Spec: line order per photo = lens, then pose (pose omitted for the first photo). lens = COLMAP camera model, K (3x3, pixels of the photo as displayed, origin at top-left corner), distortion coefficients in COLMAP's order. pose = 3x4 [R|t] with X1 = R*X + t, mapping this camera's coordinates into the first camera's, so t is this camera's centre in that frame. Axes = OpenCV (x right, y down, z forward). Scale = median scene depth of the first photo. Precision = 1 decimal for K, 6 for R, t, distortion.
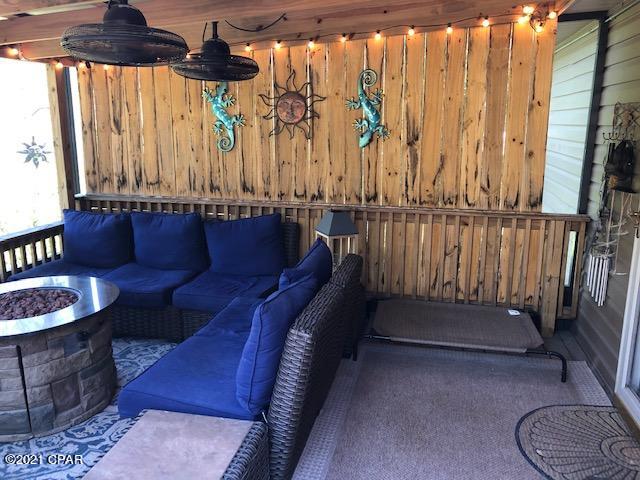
lens RADIAL K [[524.4, 0, 323.6], [0, 524.4, 242.8], [0, 0, 1]] dist [0.033511, -0.032194]
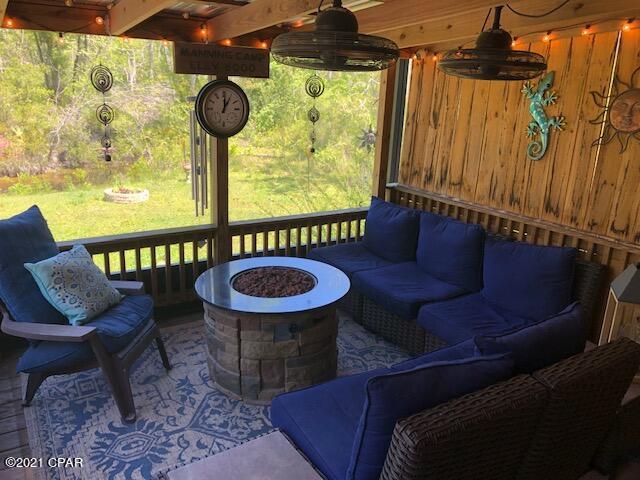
lens RADIAL K [[524.4, 0, 318.8], [0, 524.4, 234.4], [0, 0, 1]] dist [0.033511, -0.032194]
pose [[0.701965, 0.213485, -0.679462, 0.164045], [-0.193504, 0.975299, 0.106524, -0.082965], [0.685420, 0.056703, 0.725937, 0.179211]]
